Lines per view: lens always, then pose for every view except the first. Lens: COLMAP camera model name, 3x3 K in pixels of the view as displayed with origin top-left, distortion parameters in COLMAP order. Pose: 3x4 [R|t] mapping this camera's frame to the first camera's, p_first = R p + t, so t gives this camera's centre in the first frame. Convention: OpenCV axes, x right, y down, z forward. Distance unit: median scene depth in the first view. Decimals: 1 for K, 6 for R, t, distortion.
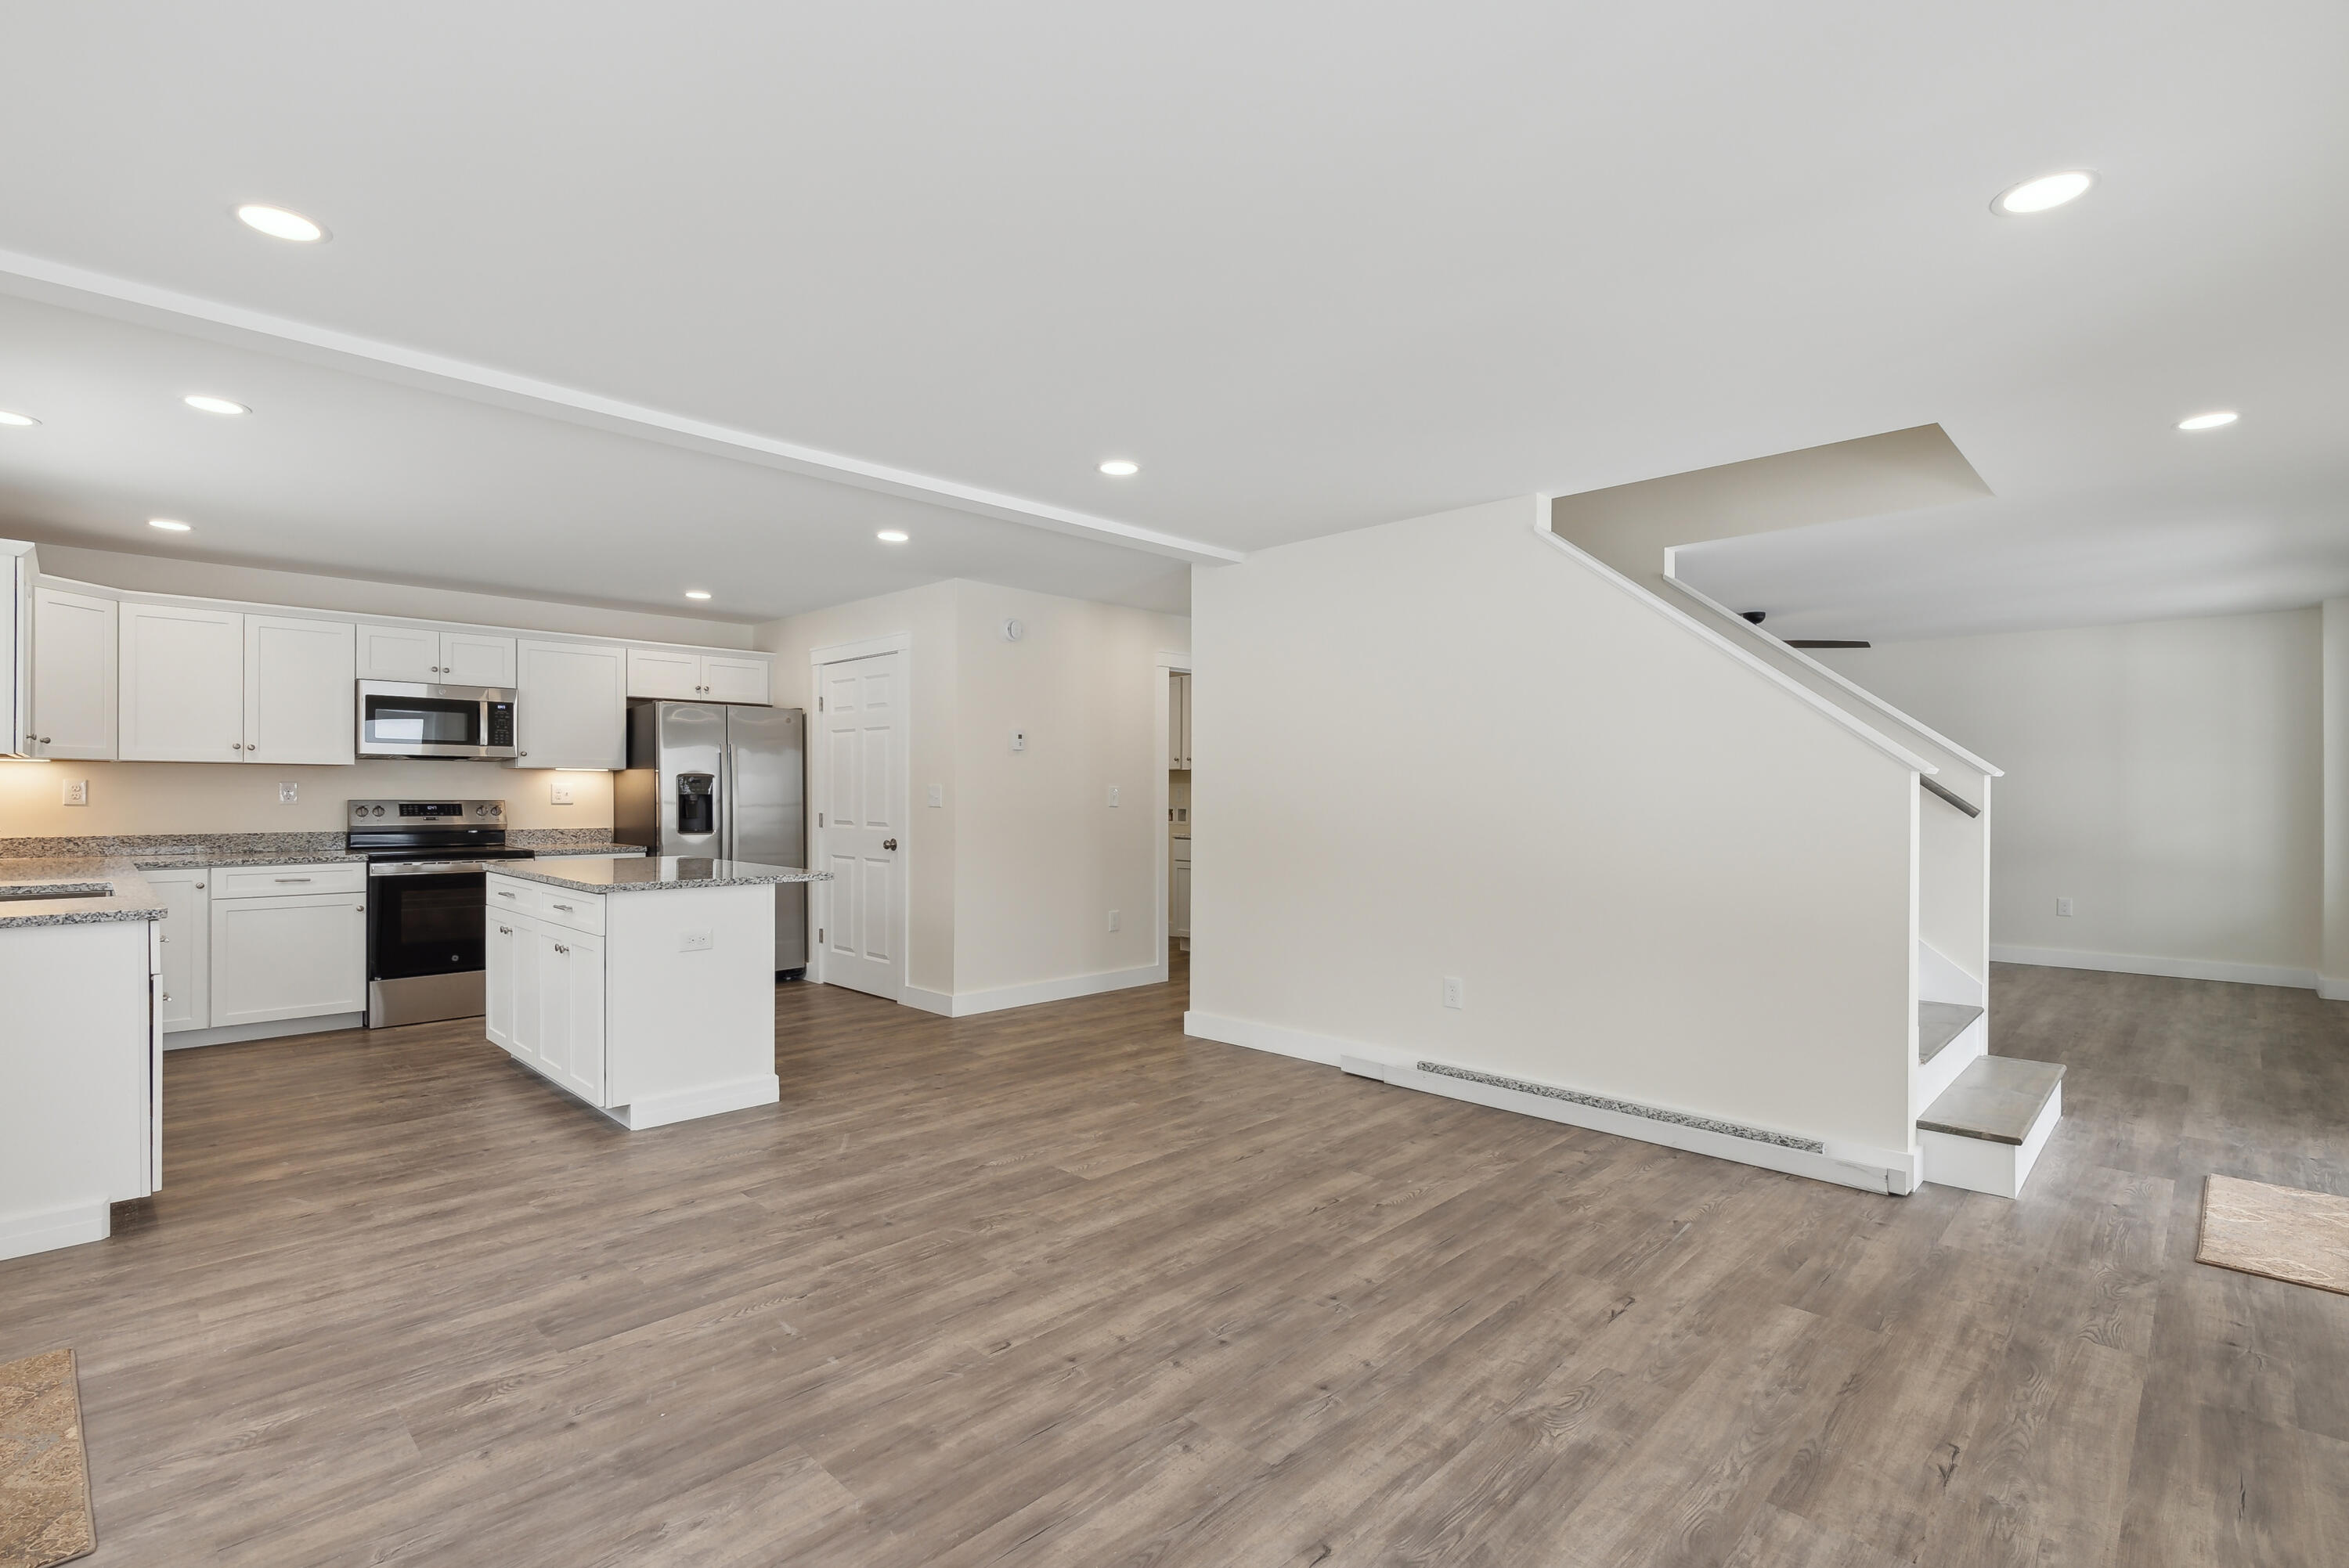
lens RADIAL K [[1091.6, 0, 1177.4], [0, 1091.6, 794.4], [0, 0, 1]] dist [-0.013802, 0.006689]
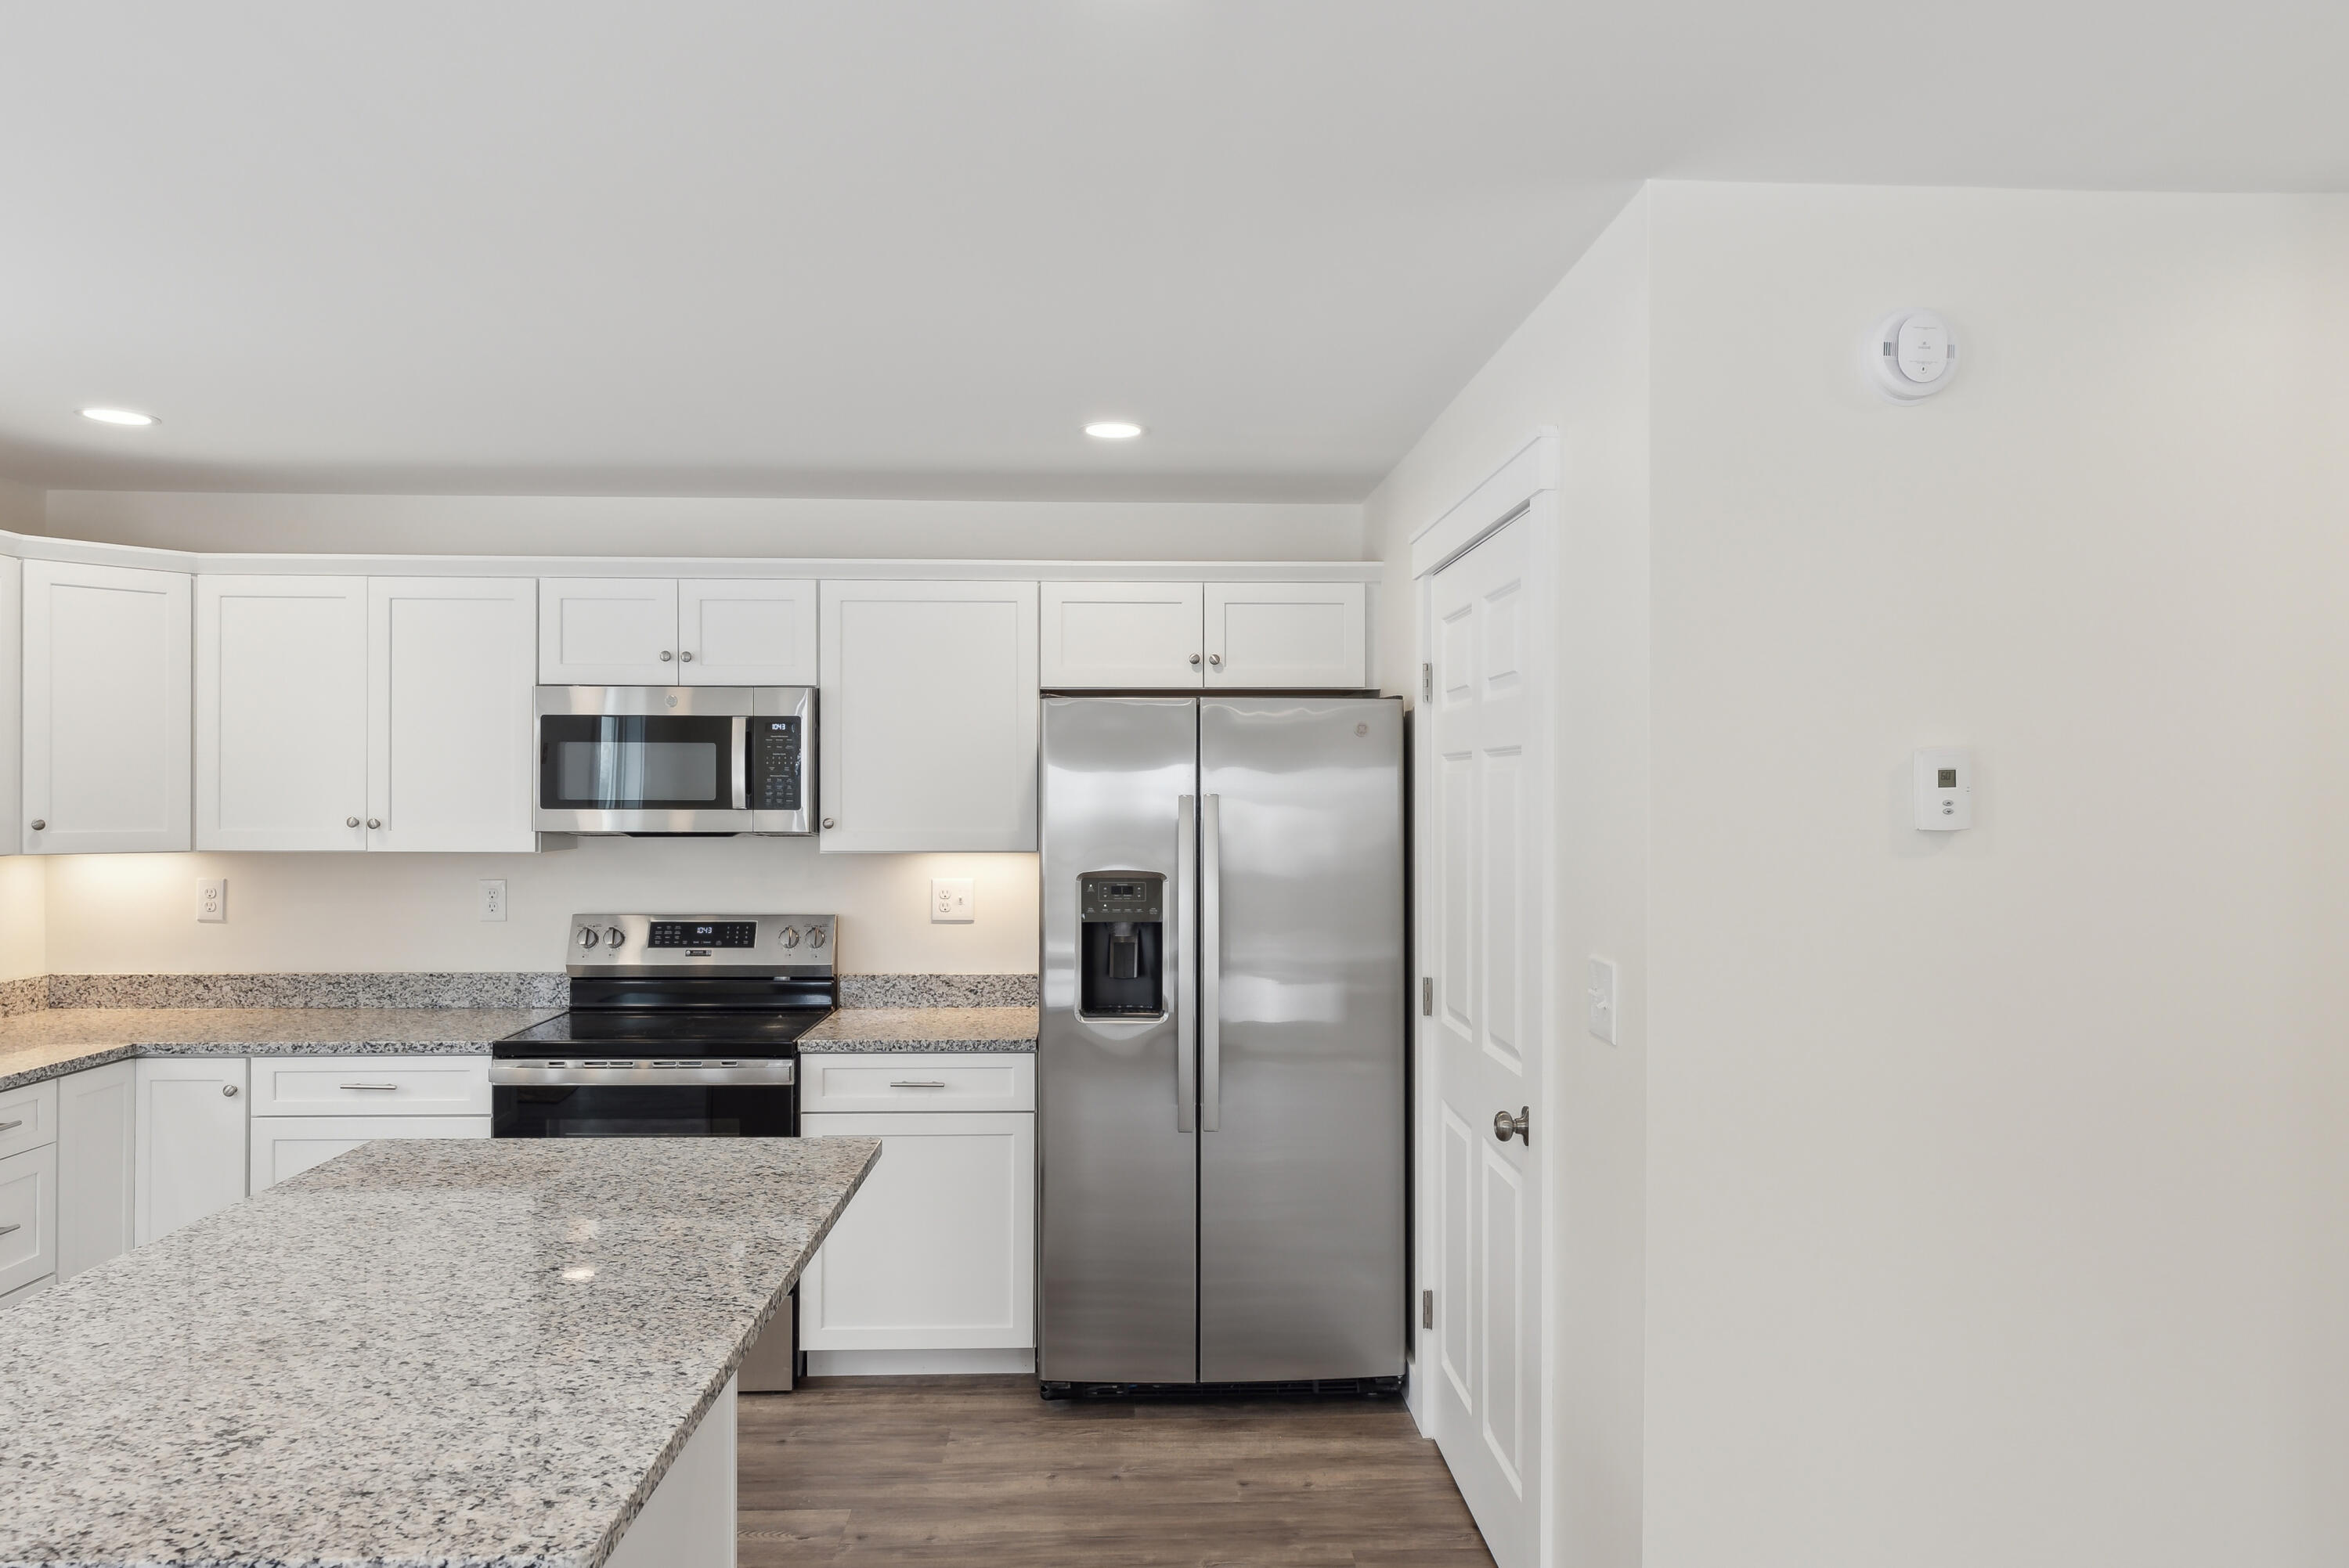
lens RADIAL K [[1570.1, 0, 1177.4], [0, 1570.1, 796.1], [0, 0, 1]] dist [-0.003041, 0.004027]
pose [[0.727192, -0.003001, -0.686428, -0.030362], [-0.000074, 0.999990, -0.004451, -0.055221], [0.686434, 0.003288, 0.727185, 0.729904]]
